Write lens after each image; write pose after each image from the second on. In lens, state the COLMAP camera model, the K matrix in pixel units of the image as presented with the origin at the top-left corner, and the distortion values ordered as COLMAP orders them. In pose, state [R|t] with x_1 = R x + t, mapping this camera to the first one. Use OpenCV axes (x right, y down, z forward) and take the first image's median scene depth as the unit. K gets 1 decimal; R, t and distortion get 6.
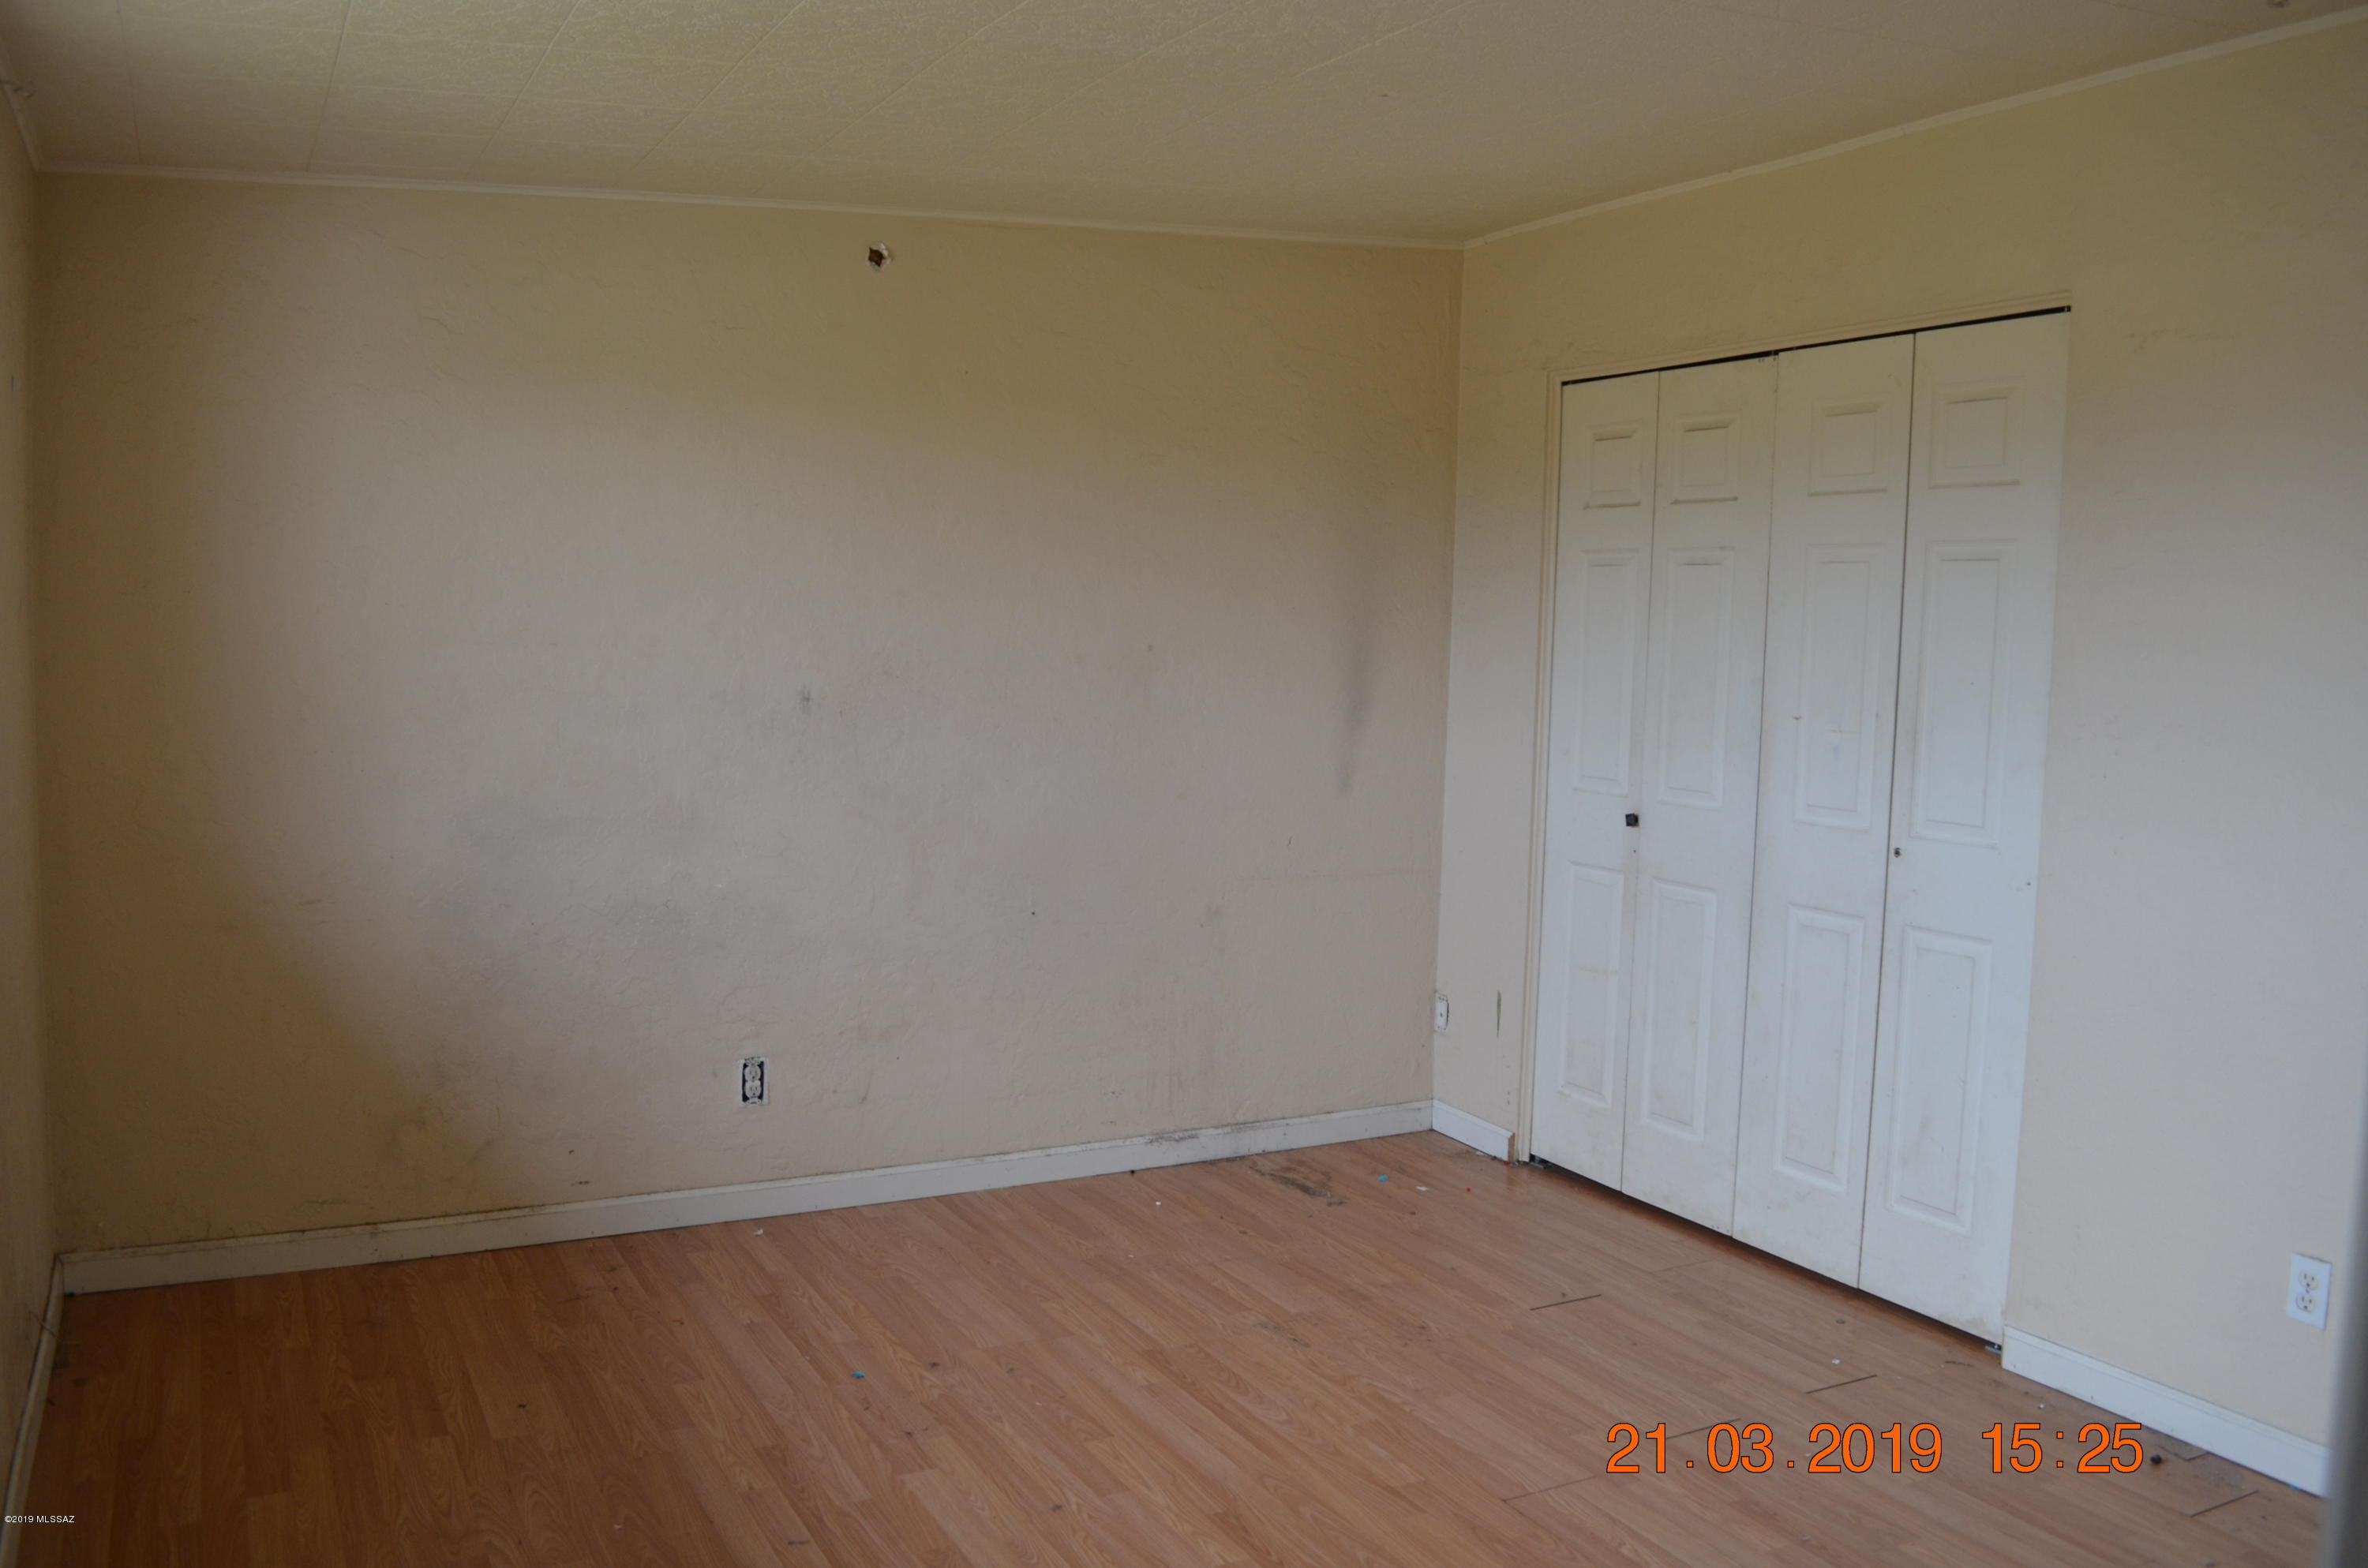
lens RADIAL K [[1857.0, 0, 1185.9], [0, 1857.0, 777.5], [0, 0, 1]] dist [-0.081827, 0.011278]
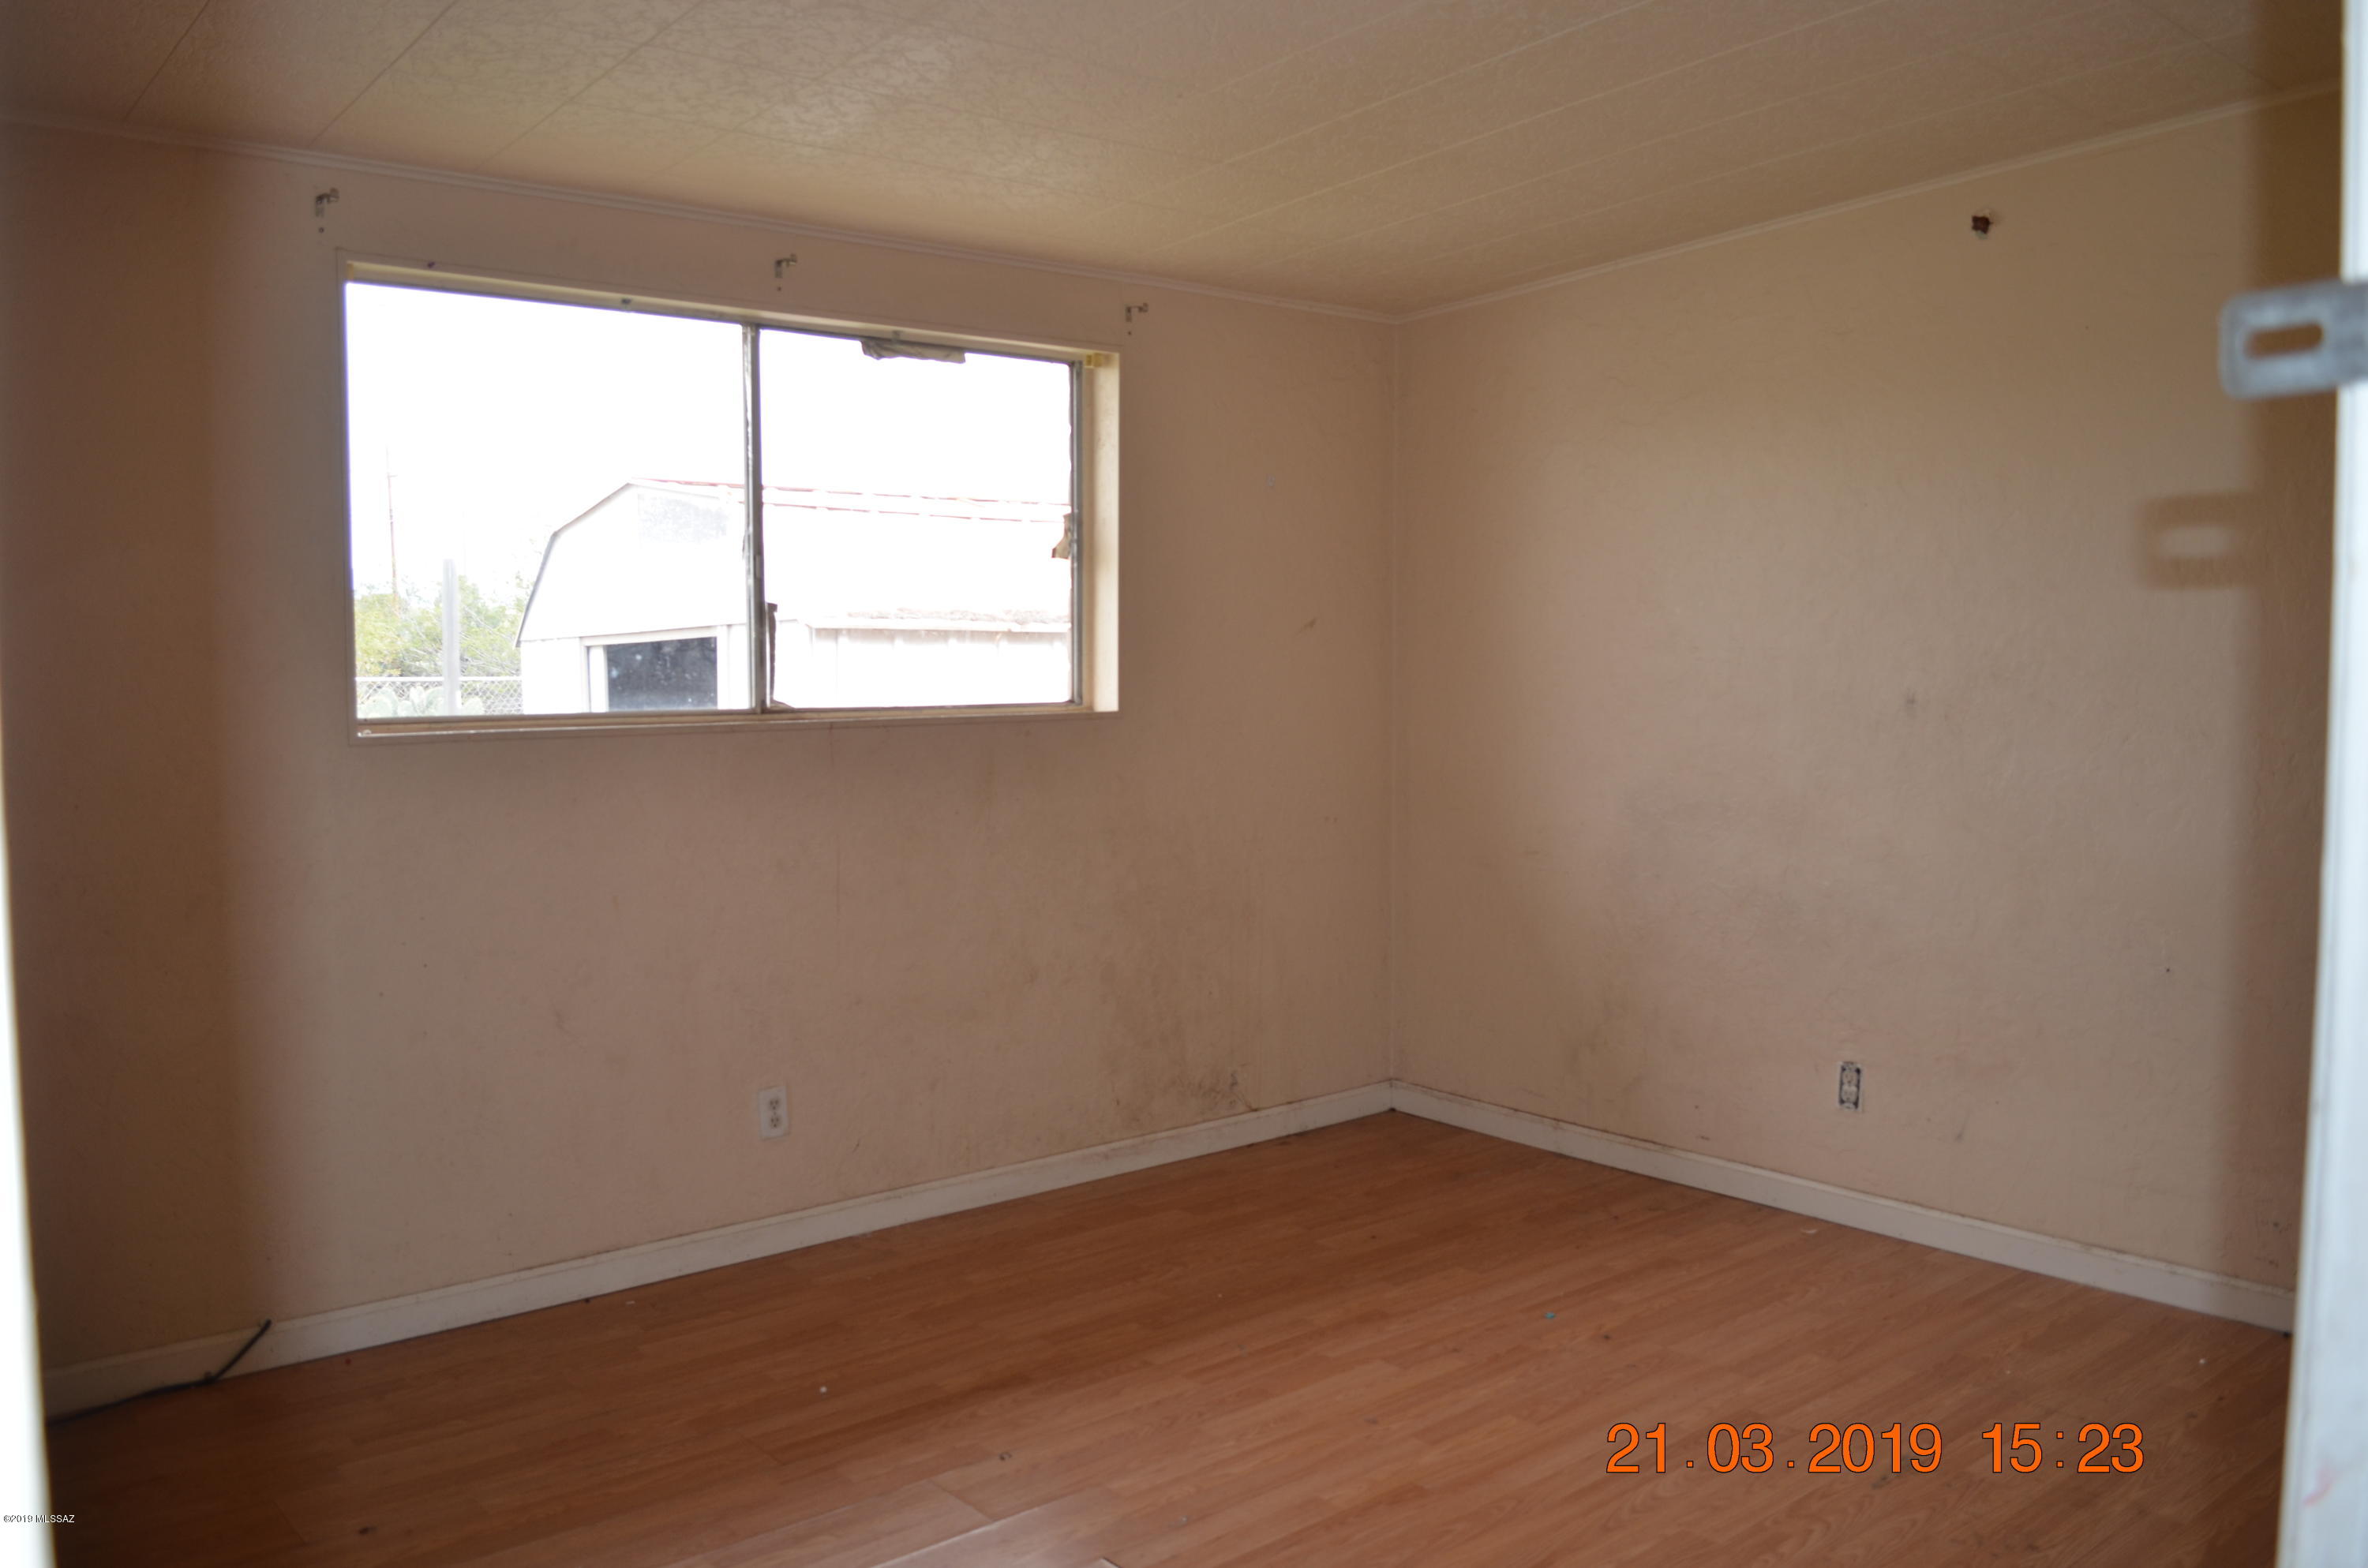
lens RADIAL K [[1857.0, 0, 1185.9], [0, 1857.0, 777.5], [0, 0, 1]] dist [-0.081827, 0.011278]
pose [[0.209206, 0.042537, -0.976946, 0.688277], [-0.072492, 0.996979, 0.027886, -0.002356], [0.975181, 0.064987, 0.211657, 0.461493]]
